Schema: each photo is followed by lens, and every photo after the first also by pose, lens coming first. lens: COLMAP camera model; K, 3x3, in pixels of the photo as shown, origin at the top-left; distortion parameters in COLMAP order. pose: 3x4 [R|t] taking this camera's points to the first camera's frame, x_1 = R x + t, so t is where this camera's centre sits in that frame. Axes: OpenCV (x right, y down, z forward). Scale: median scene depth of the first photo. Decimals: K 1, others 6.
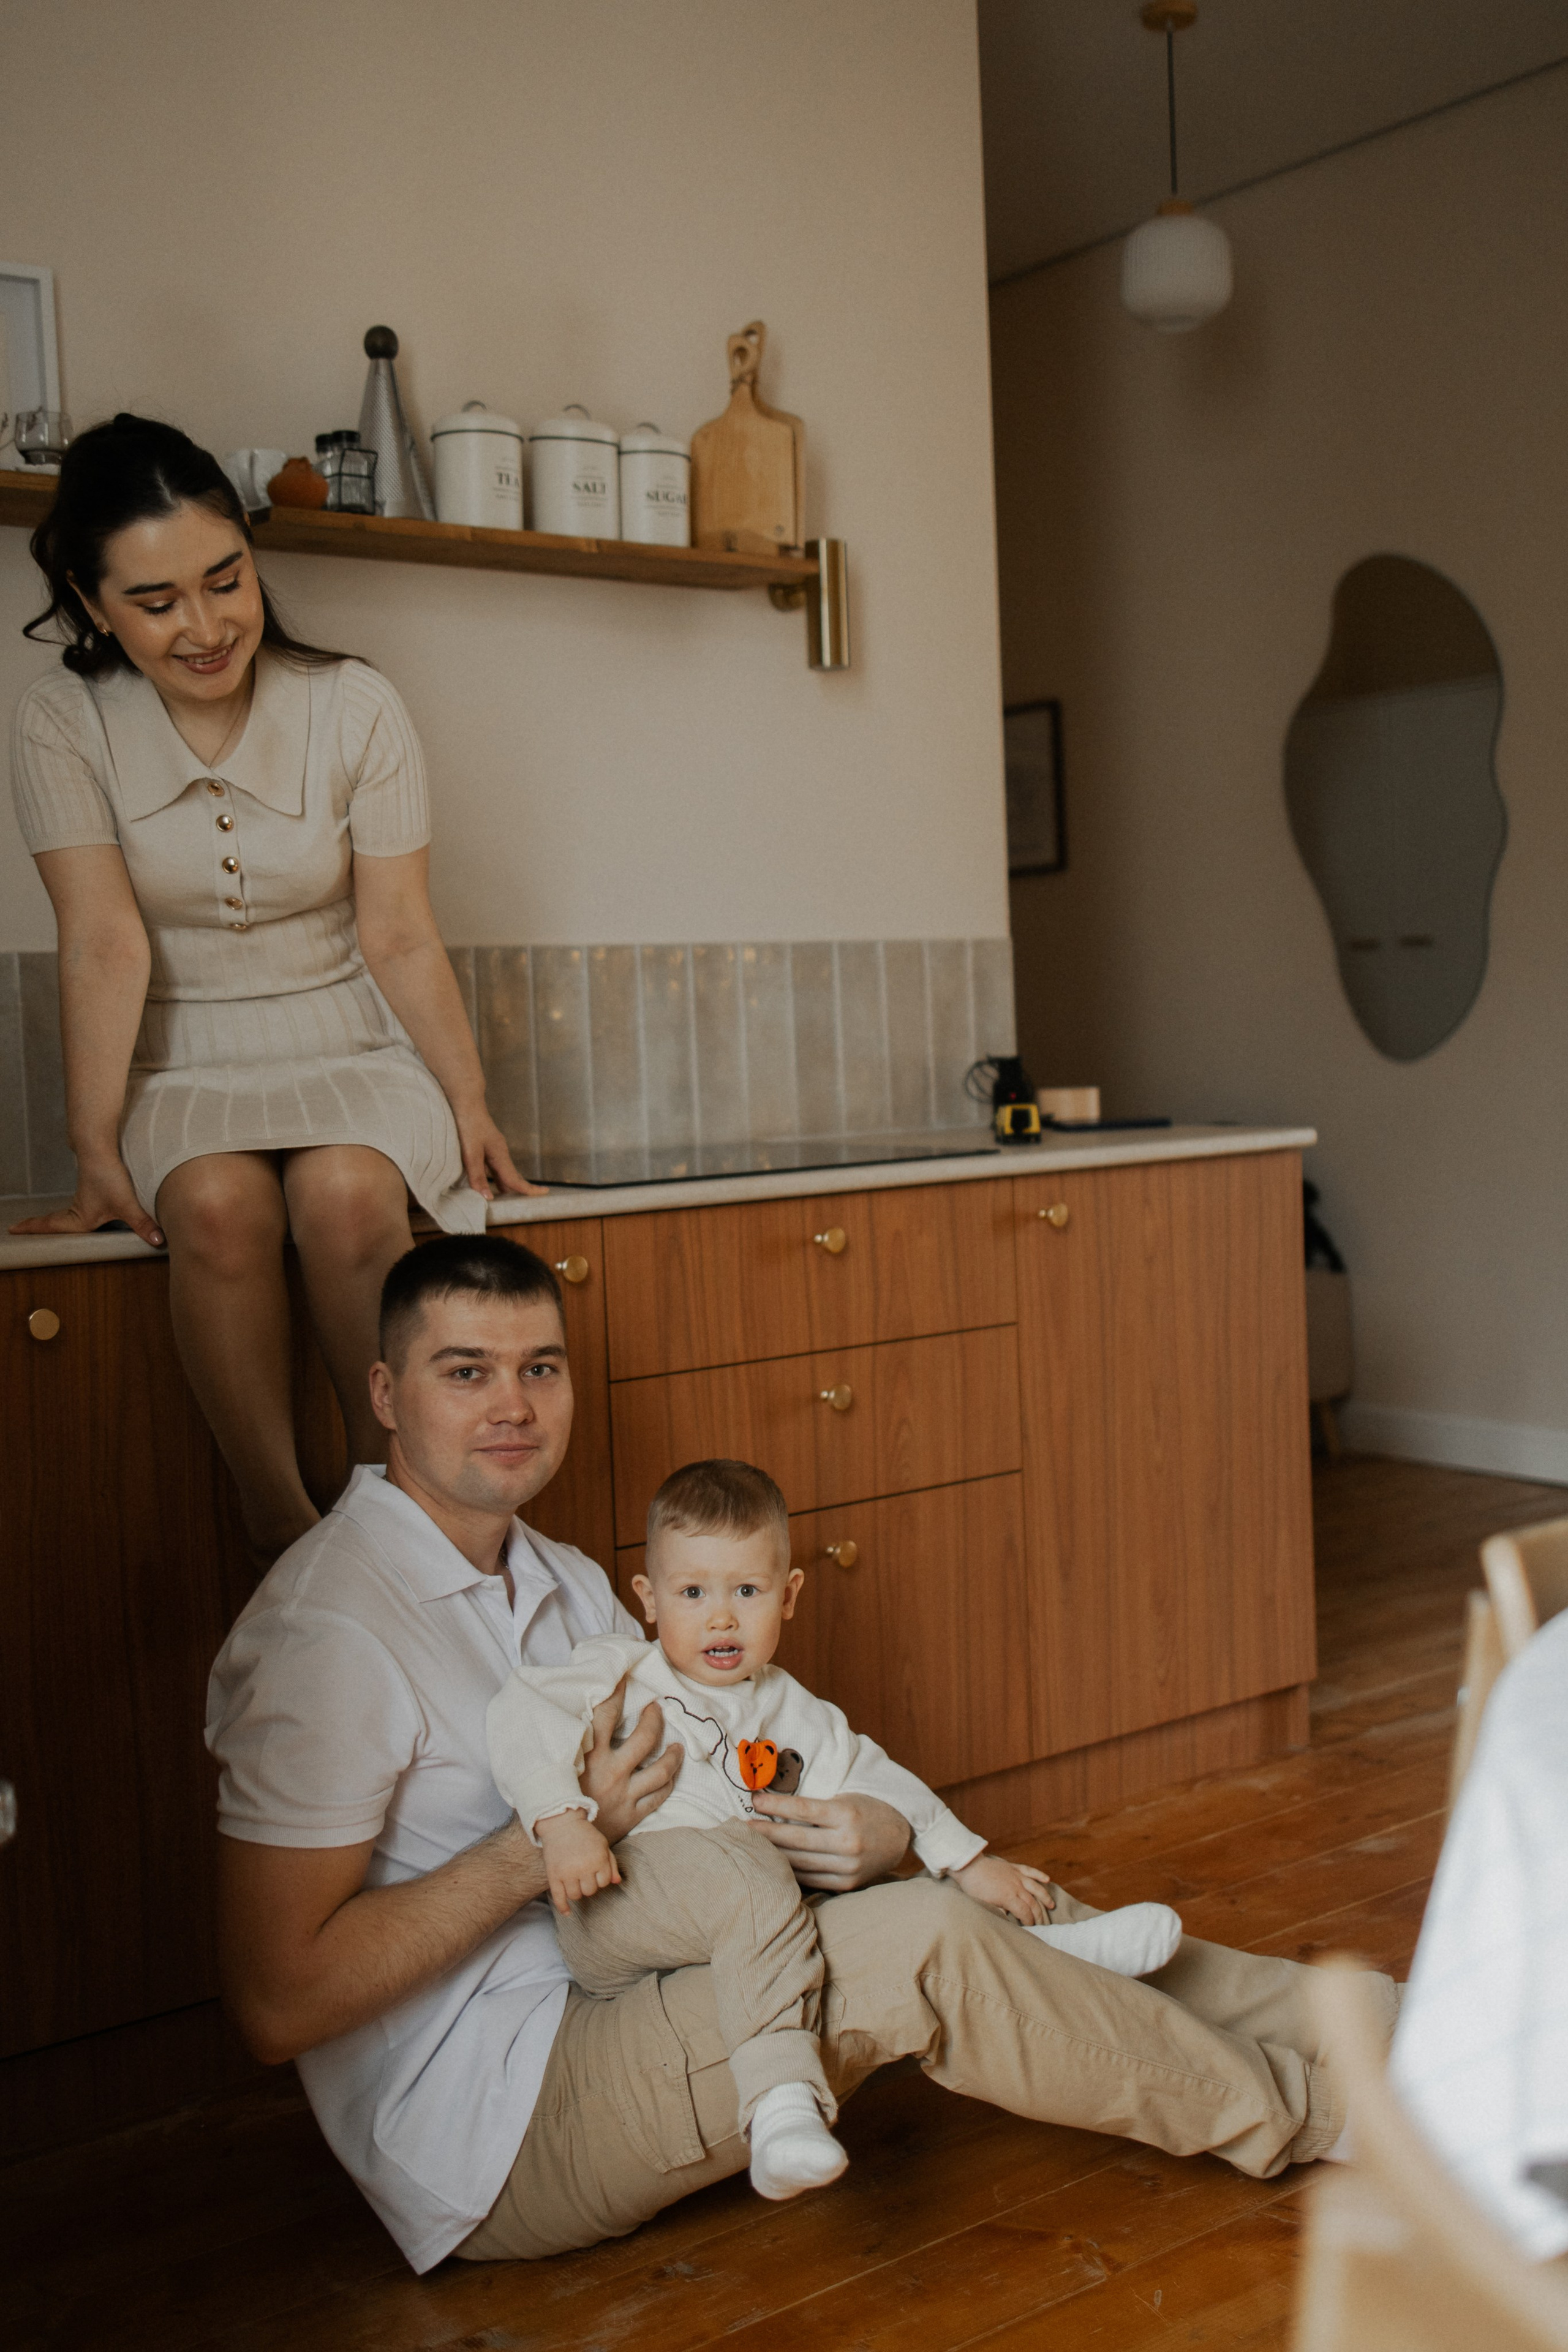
lens RADIAL K [[2478.3, 0, 784.0], [0, 2478.3, 1176.0], [0, 0, 1]] dist [0.019008, 0.007852]
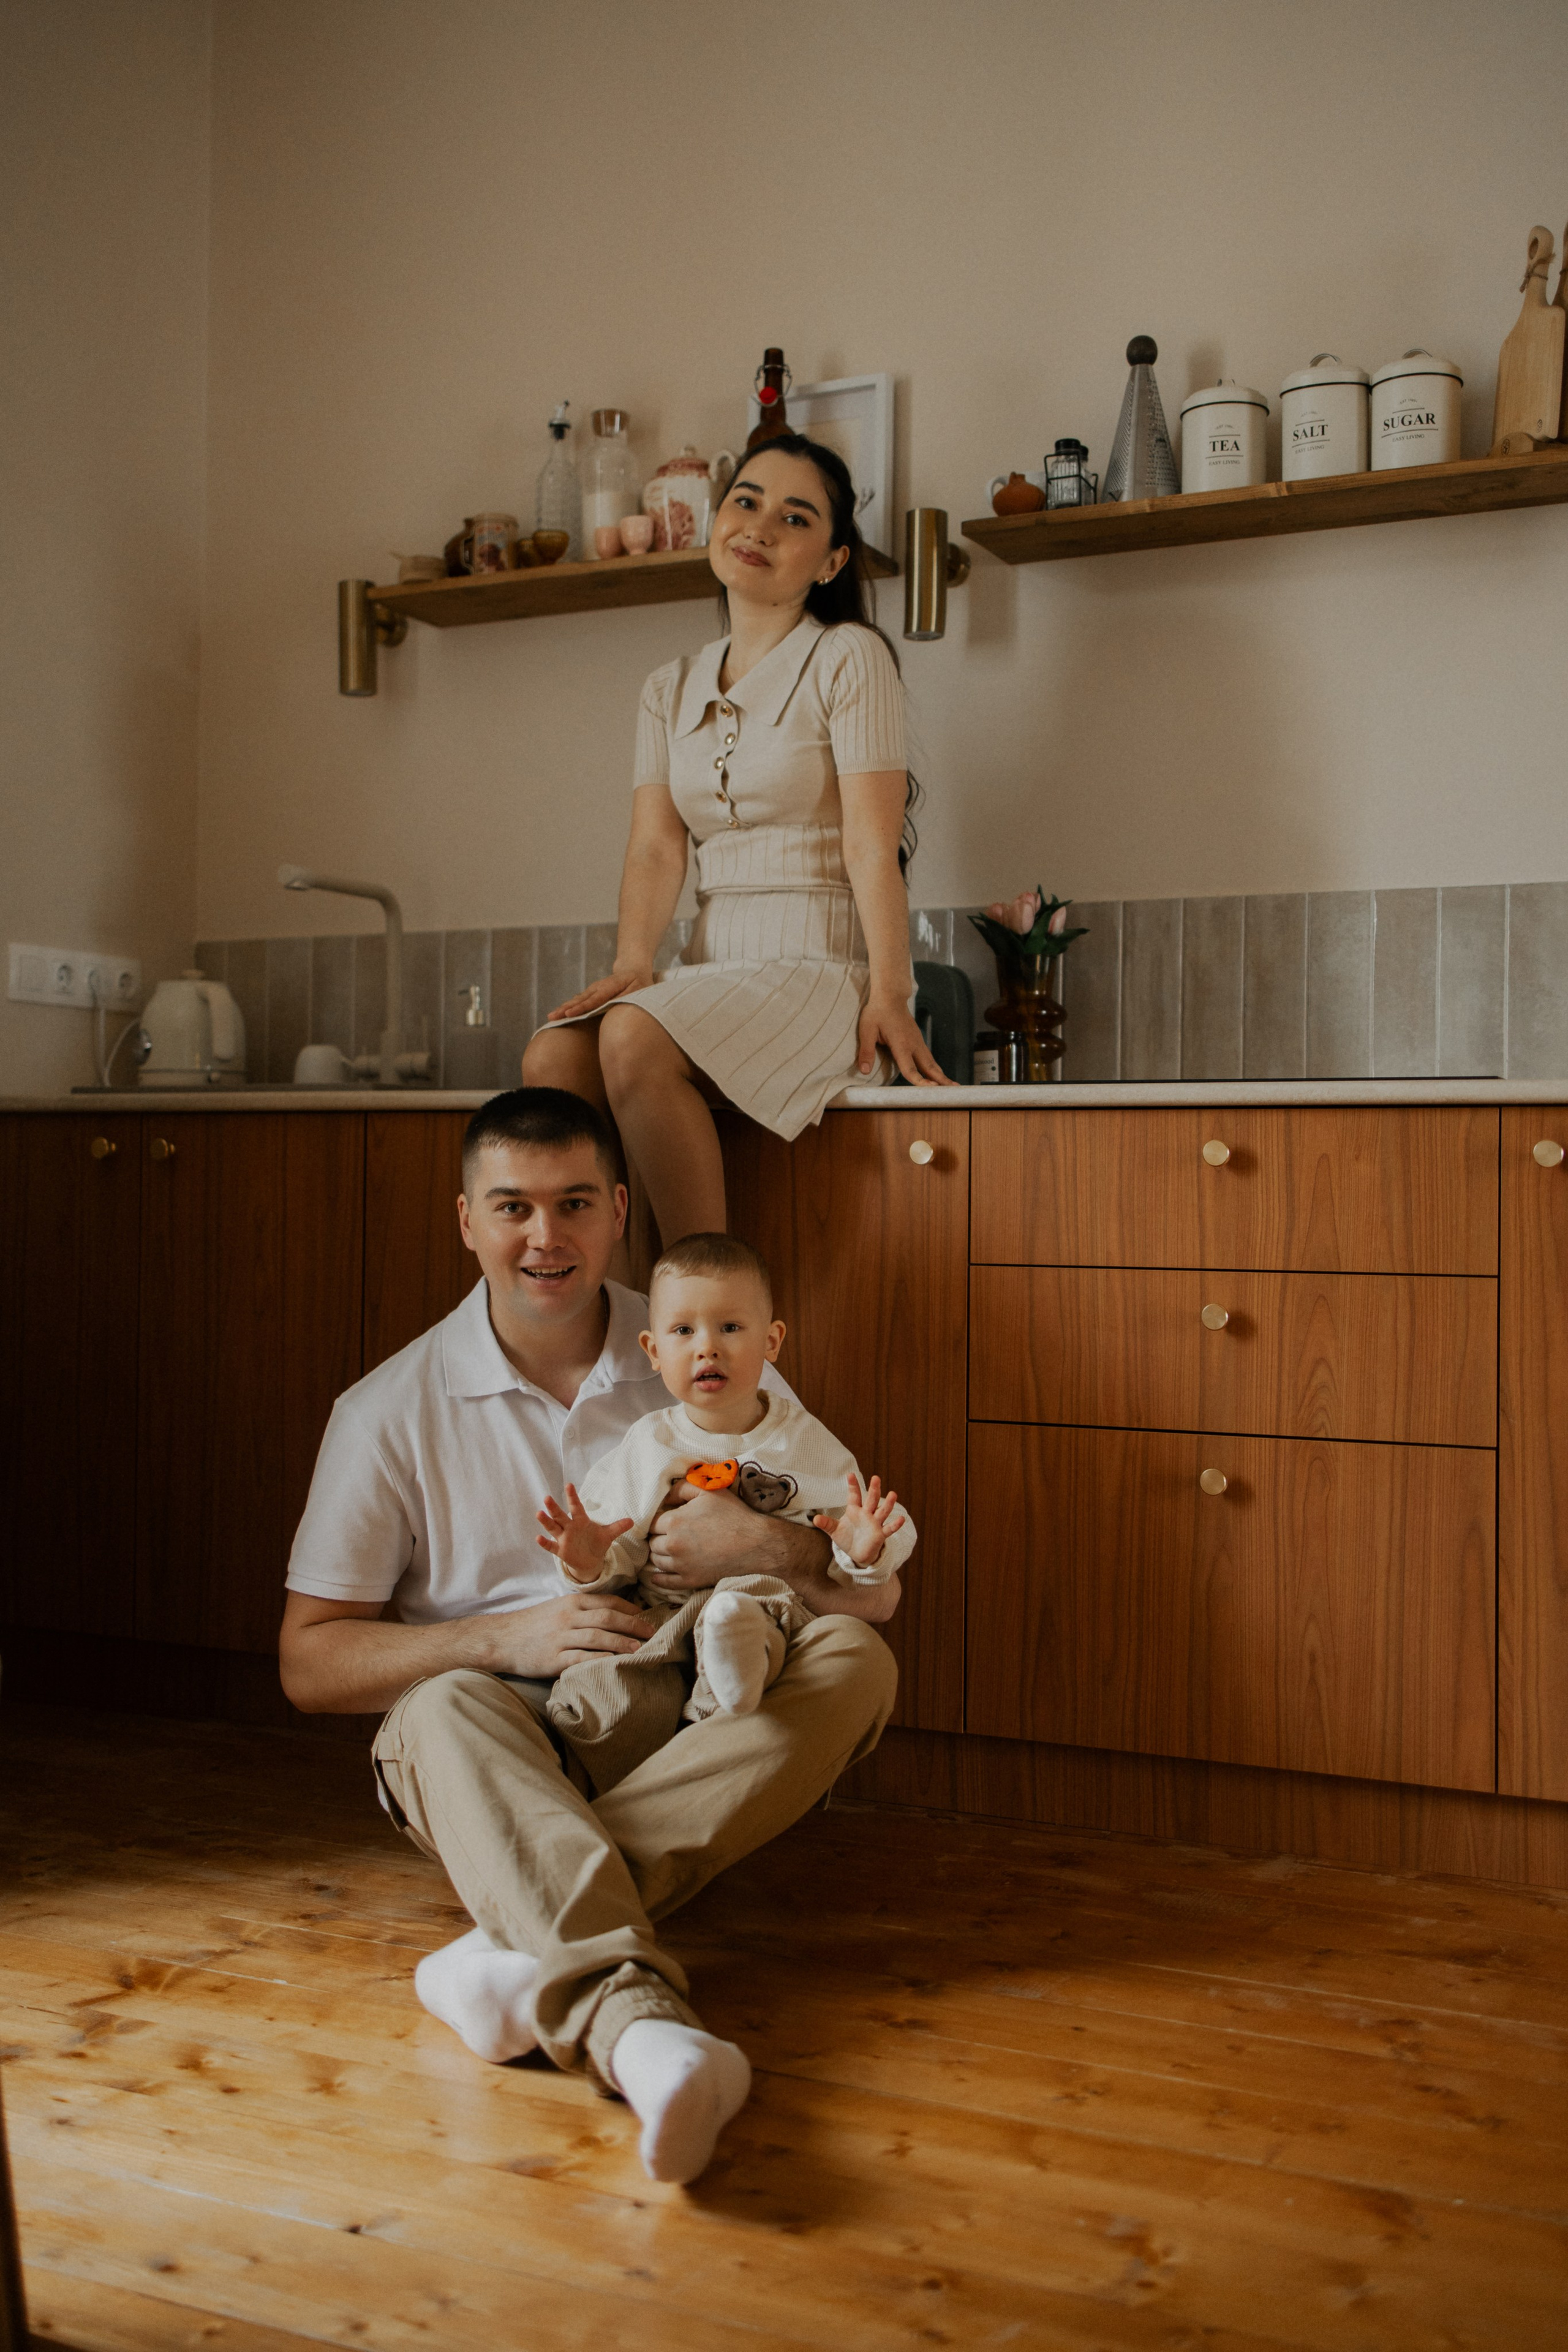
lens RADIAL K [[2478.3, 0, 784.0], [0, 2478.3, 1176.0], [0, 0, 1]] dist [0.019008, 0.007852]
pose [[0.455828, 0.030252, -0.889554, 0.765068], [-0.089584, 0.995907, -0.012036, 0.058656], [0.885548, 0.085176, 0.456672, 0.391051]]
